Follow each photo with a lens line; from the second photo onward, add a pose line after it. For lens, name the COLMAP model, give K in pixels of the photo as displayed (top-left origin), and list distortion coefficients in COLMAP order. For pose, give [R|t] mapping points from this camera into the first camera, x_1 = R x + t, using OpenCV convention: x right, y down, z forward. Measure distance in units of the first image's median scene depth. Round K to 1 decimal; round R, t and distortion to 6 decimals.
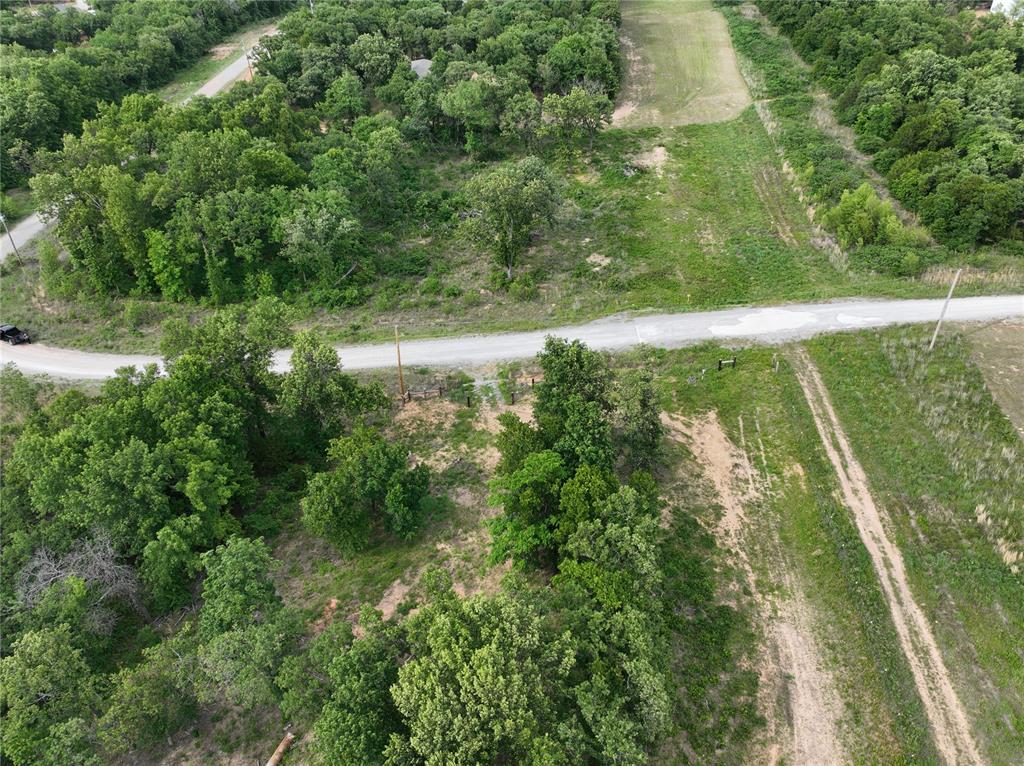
lens RADIAL K [[774.4, 0, 516.9], [0, 774.4, 383.8], [0, 0, 1]] dist [-0.000643, 0.018131]
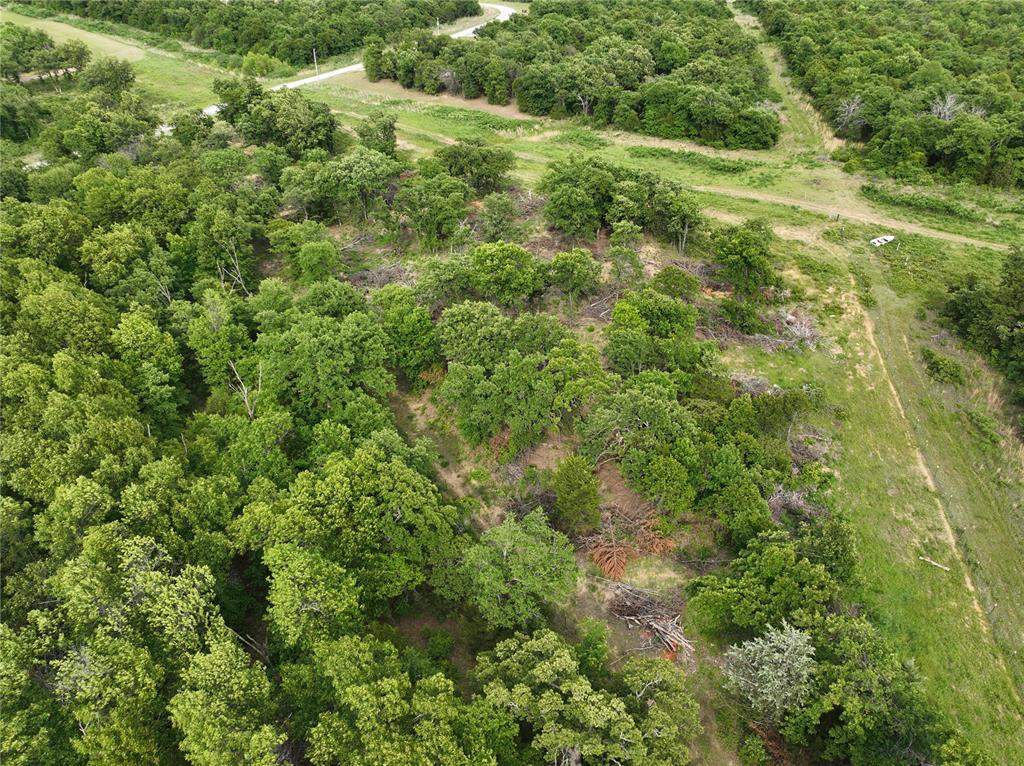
lens RADIAL K [[774.4, 0, 516.3], [0, 774.4, 394.7], [0, 0, 1]] dist [-0.000643, 0.018131]
pose [[0.595000, -0.437254, 0.674377, -1.105304], [0.471022, 0.869577, 0.148237, 0.675715], [-0.651240, 0.229445, 0.723354, -0.929494]]
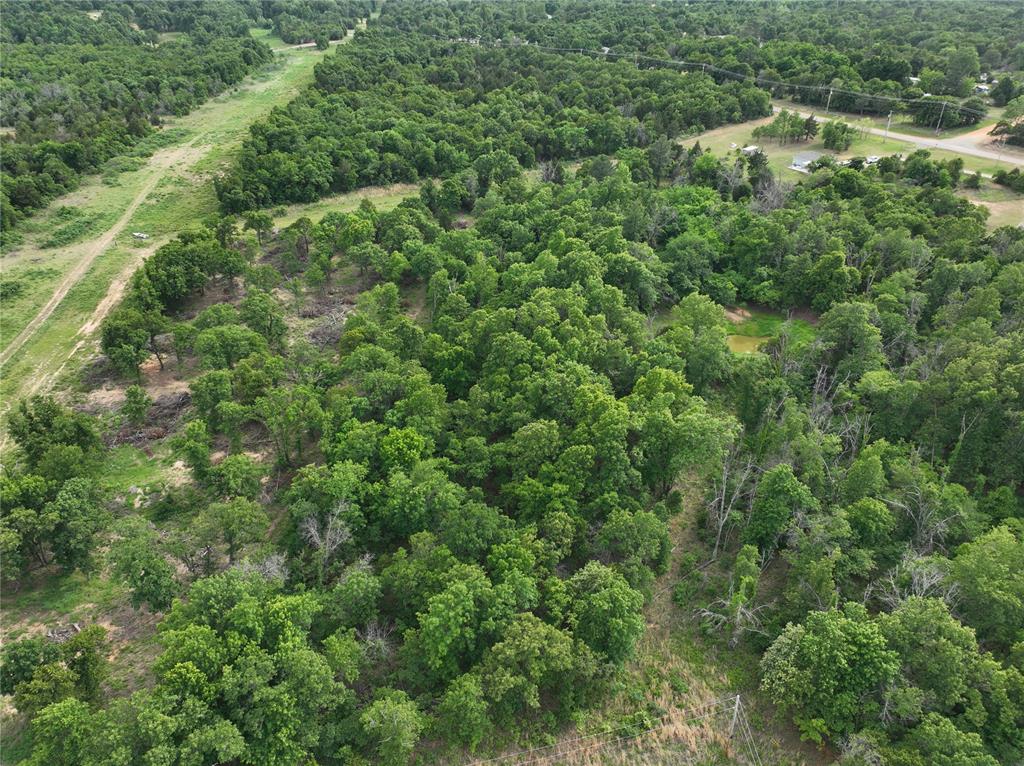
lens RADIAL K [[774.4, 0, 514.7], [0, 774.4, 383.7], [0, 0, 1]] dist [-0.000643, 0.018131]
pose [[-0.984805, 0.097131, -0.143960, -0.502107], [-0.092408, 0.408770, 0.907947, -0.802572], [0.147037, 0.907454, -0.393583, 0.749540]]
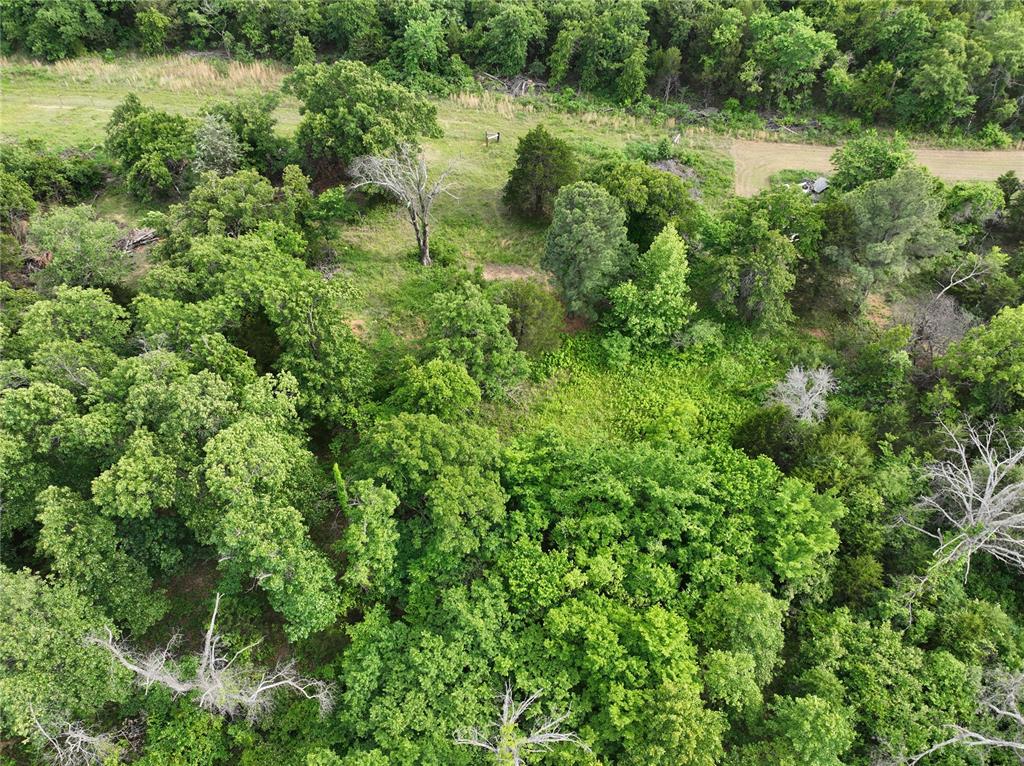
lens RADIAL K [[774.4, 0, 526.6], [0, 774.4, 381.6], [0, 0, 1]] dist [-0.000643, 0.018131]
pose [[-0.845131, -0.379288, 0.376689, -1.418418], [0.320994, 0.203403, 0.924981, 0.381355], [-0.427454, 0.902645, -0.050153, -0.516125]]
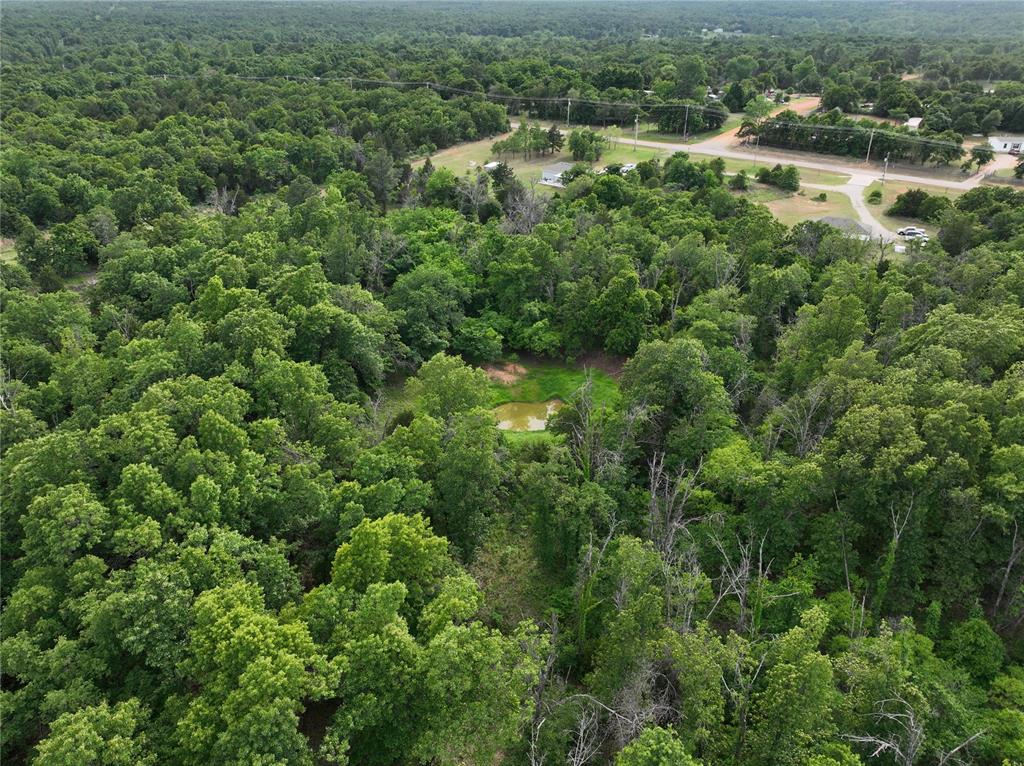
lens RADIAL K [[774.4, 0, 516.3], [0, 774.4, 389.0], [0, 0, 1]] dist [-0.000643, 0.018131]
pose [[-0.882096, 0.221131, -0.415943, -0.762848], [-0.270087, 0.486021, 0.831166, -0.330650], [0.385954, 0.845508, -0.368993, 0.470620]]
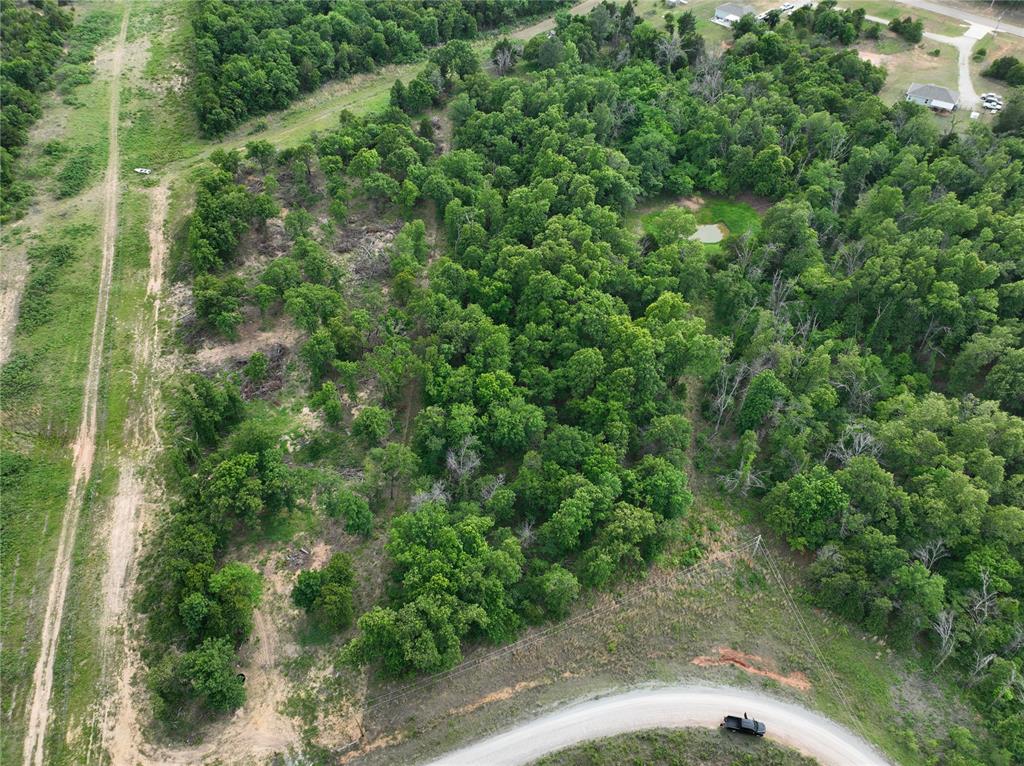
lens RADIAL K [[774.4, 0, 513.8], [0, 774.4, 383.9], [0, 0, 1]] dist [-0.000643, 0.018131]
pose [[-0.939255, 0.256859, -0.227648, -0.202934], [-0.188583, 0.167960, 0.967588, -1.180472], [0.286770, 0.951742, -0.109318, 0.549465]]
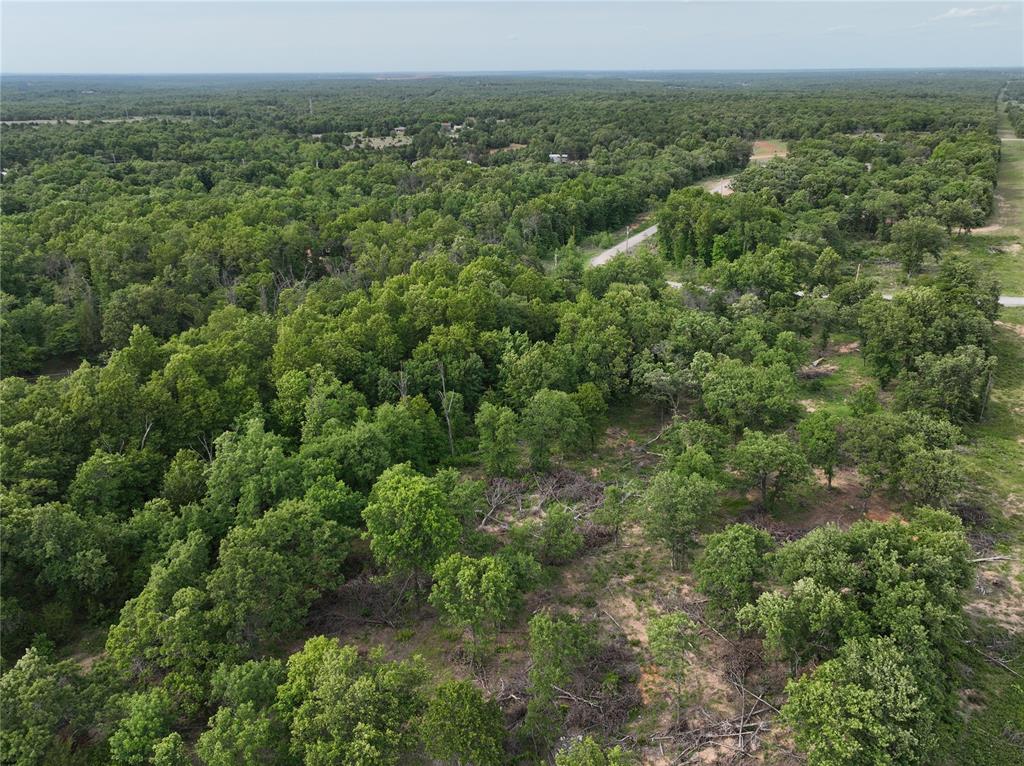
lens RADIAL K [[774.4, 0, 518.7], [0, 774.4, 381.1], [0, 0, 1]] dist [-0.000643, 0.018131]
pose [[0.910724, 0.155108, -0.382784, -0.113029], [-0.239125, 0.953687, -0.182485, 0.661298], [0.336751, 0.257726, 0.905636, -0.907092]]
